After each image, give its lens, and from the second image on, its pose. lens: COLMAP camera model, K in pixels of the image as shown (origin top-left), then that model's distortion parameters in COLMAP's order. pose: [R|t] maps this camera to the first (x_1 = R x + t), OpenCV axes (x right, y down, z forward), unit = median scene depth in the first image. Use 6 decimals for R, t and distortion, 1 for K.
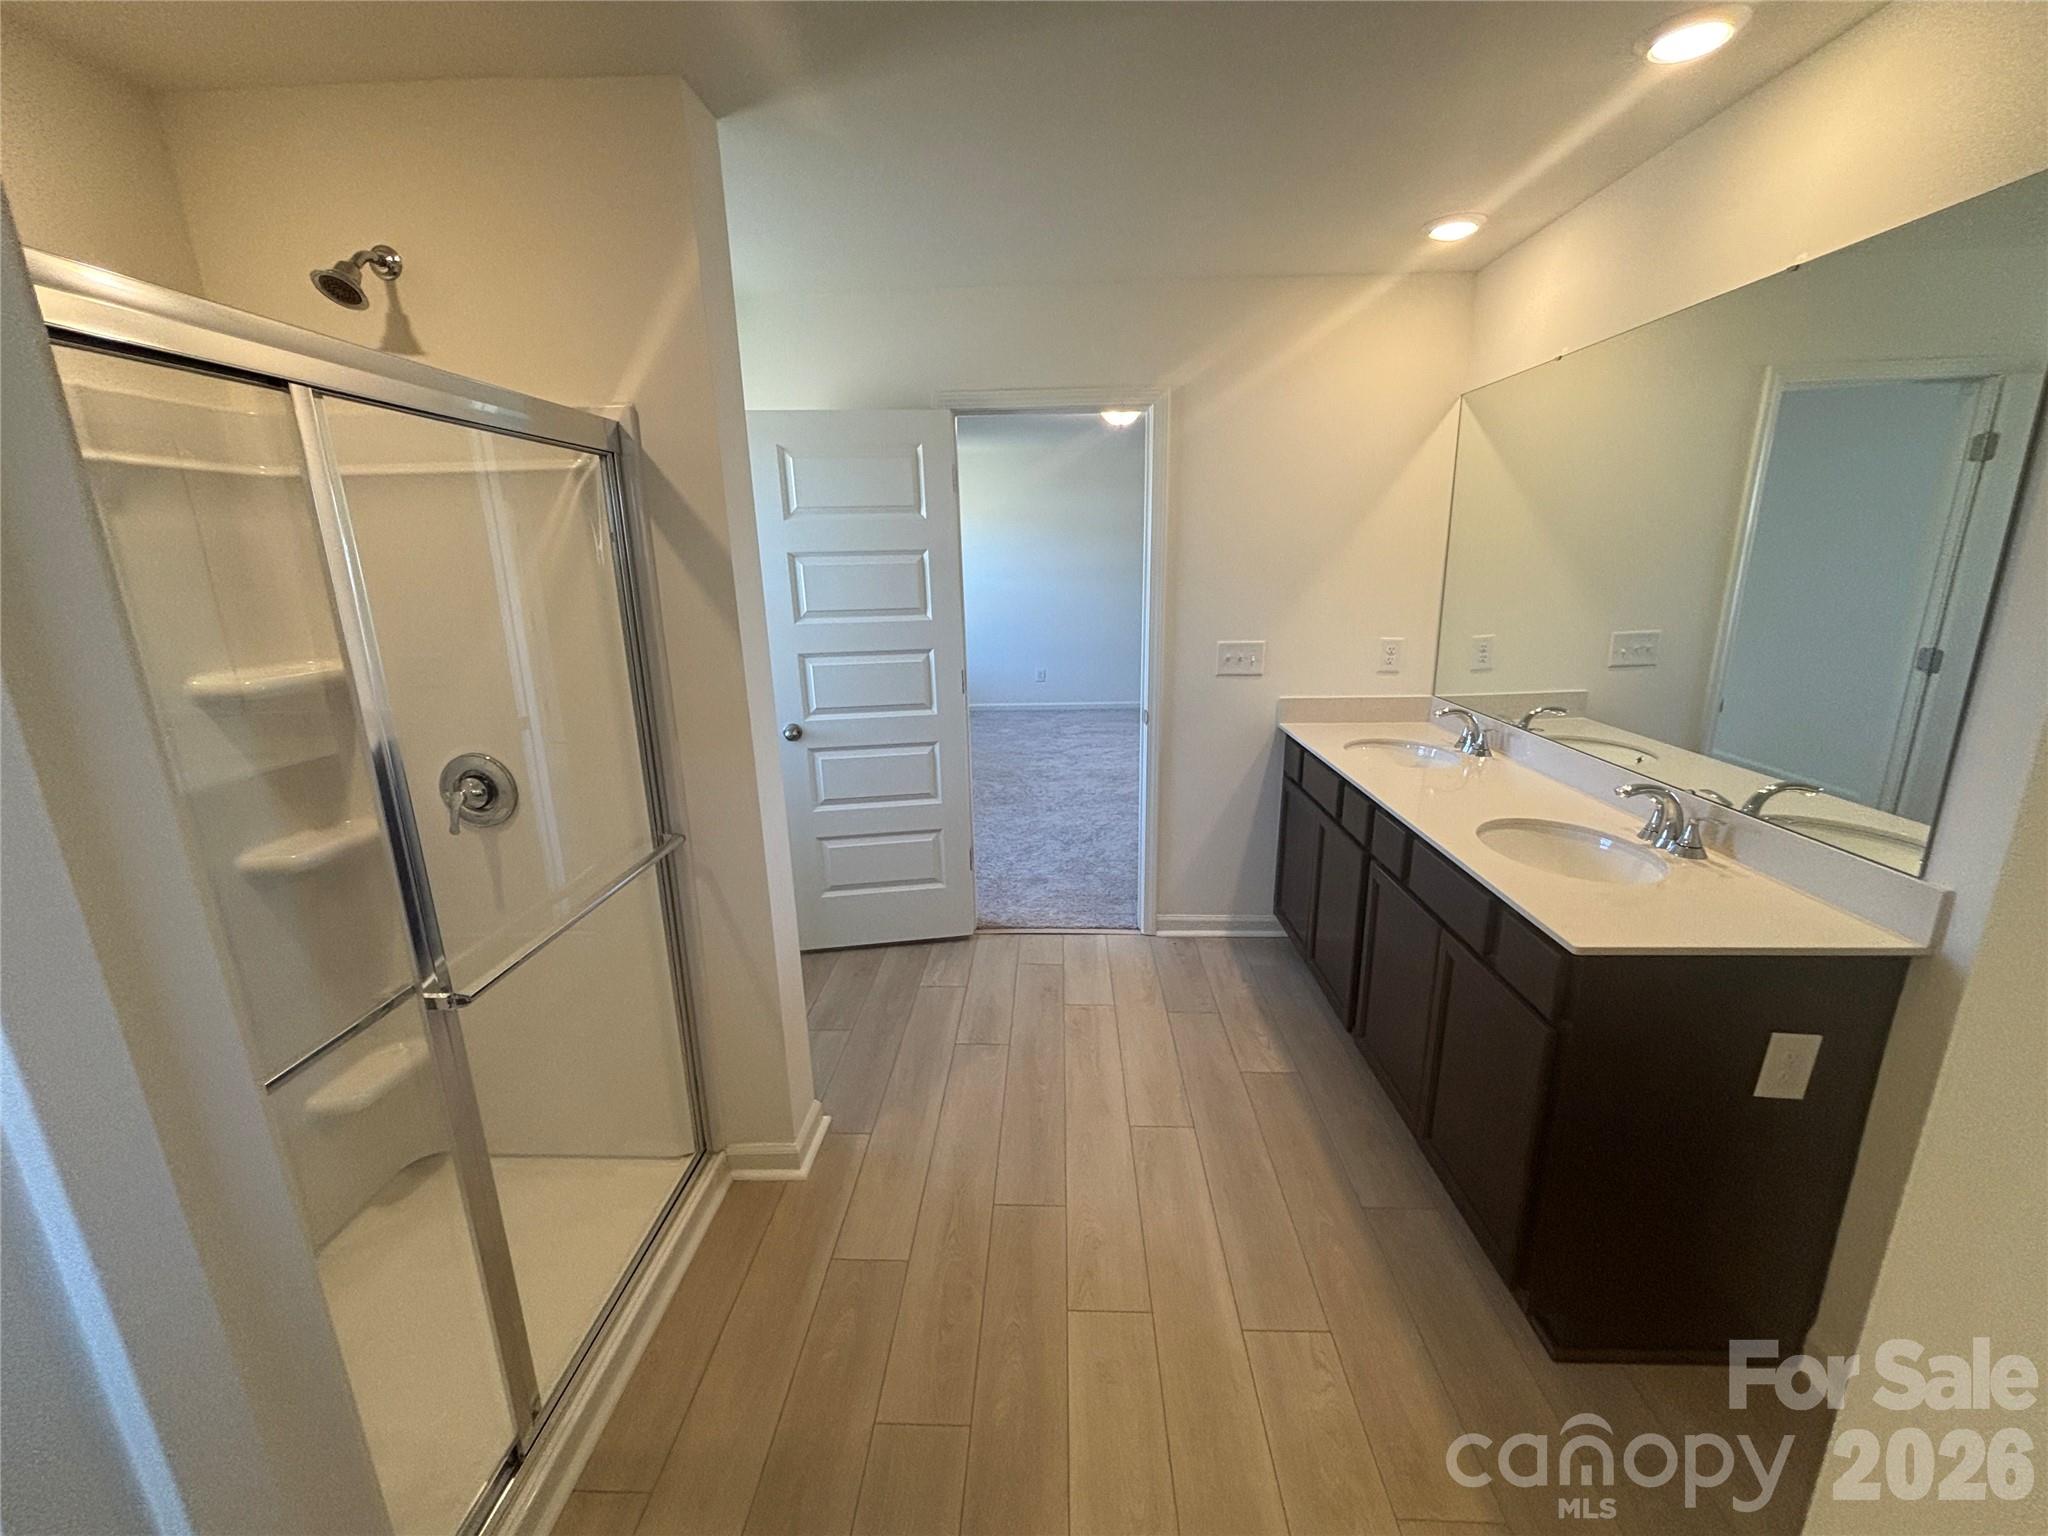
lens RADIAL K [[829.3, 0, 1022.5], [0, 829.3, 764.8], [0, 0, 1]] dist [0.010740, -0.001507]
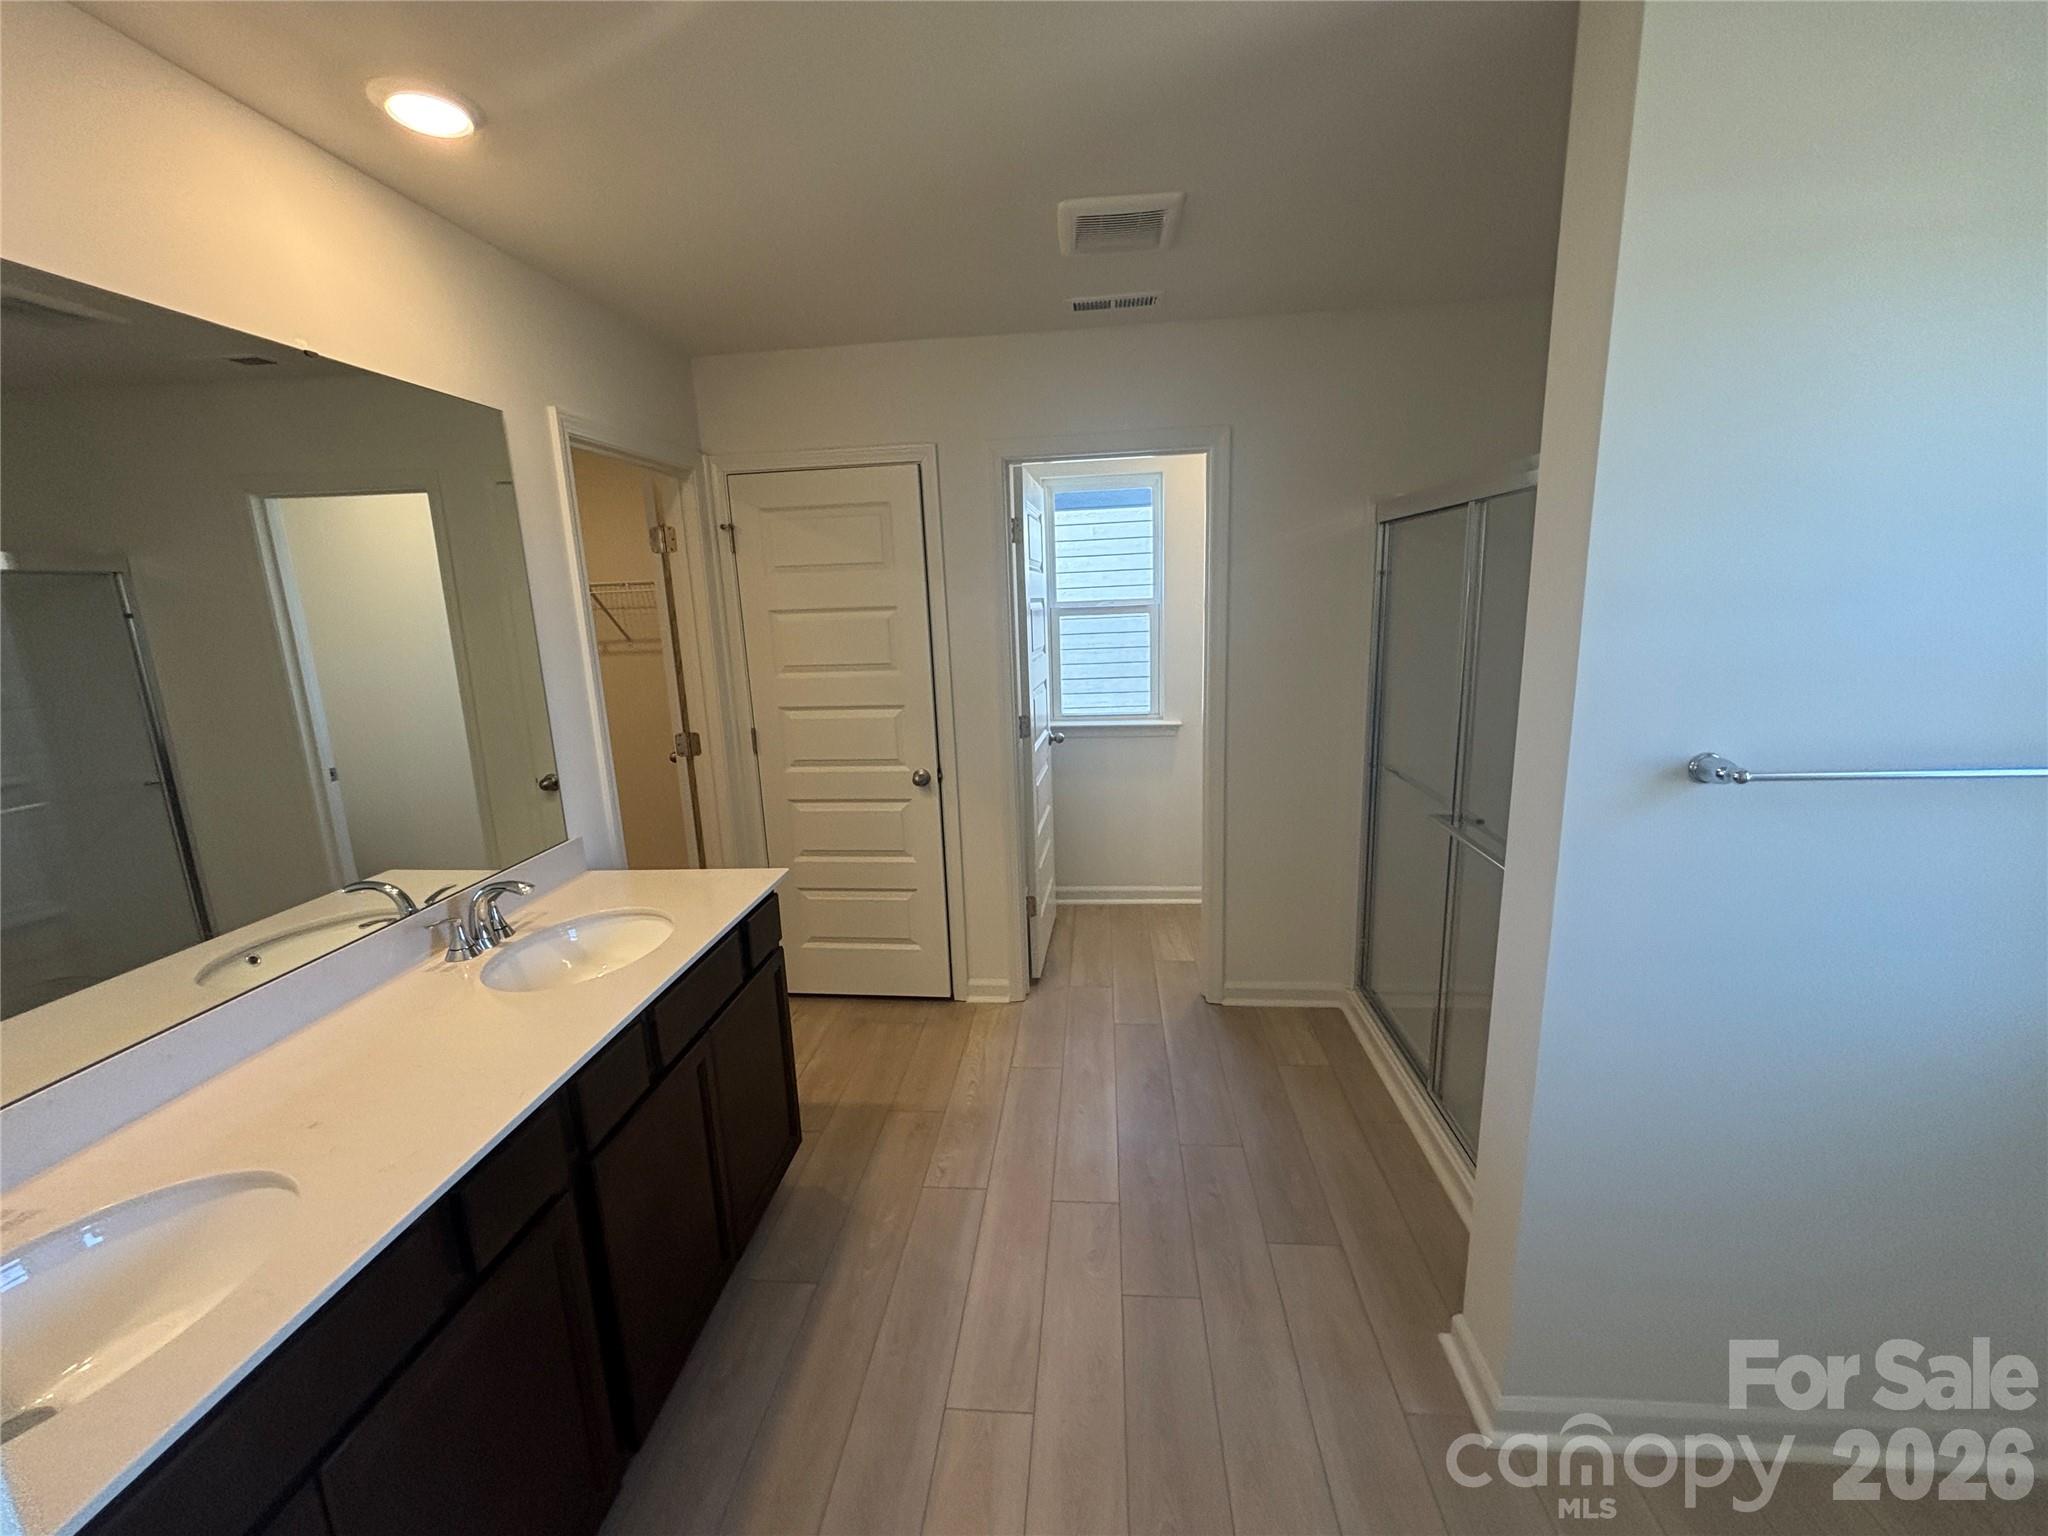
lens RADIAL K [[829.3, 0, 1028.6], [0, 829.3, 773.0], [0, 0, 1]] dist [0.010740, -0.001507]
pose [[-0.997749, 0.042623, 0.051771, 0.085440], [0.061470, 0.889882, 0.452030, -0.429451], [-0.026803, 0.454194, -0.890499, 1.595574]]
